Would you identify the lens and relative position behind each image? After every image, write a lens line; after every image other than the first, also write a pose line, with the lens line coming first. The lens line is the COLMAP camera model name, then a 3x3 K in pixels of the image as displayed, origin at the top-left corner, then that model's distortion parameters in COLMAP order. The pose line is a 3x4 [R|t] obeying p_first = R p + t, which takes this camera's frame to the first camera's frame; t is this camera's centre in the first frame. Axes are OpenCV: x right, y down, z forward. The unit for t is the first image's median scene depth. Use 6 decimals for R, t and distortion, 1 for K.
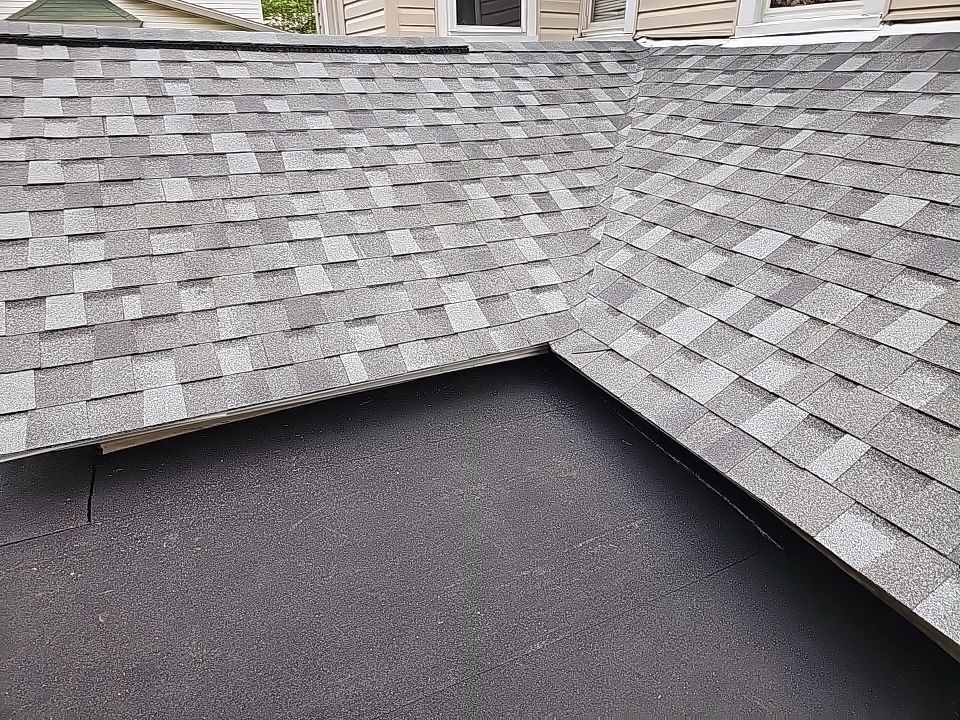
lens RADIAL K [[627.3, 0, 491.3], [0, 627.3, 372.3], [0, 0, 1]] dist [0.052305, -0.053612]
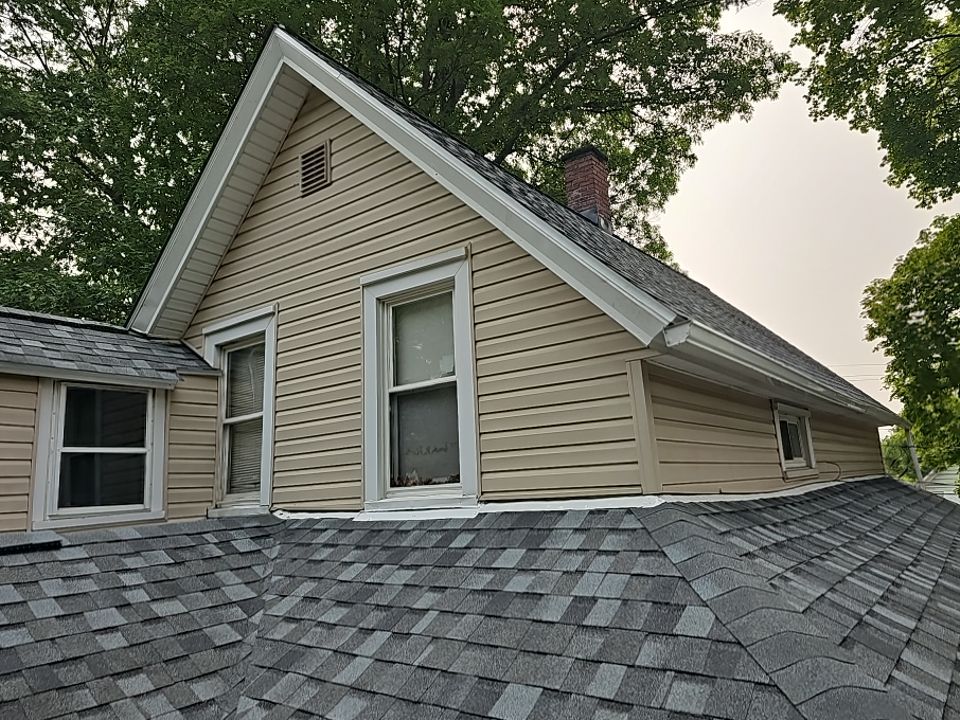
lens RADIAL K [[664.9, 0, 506.3], [0, 664.9, 349.8], [0, 0, 1]] dist [0.051634, -0.045624]
pose [[0.879527, 0.056039, 0.472537, 0.072382], [0.248733, 0.792433, -0.556940, -0.089251], [-0.405664, 0.607380, 0.683027, -0.044848]]
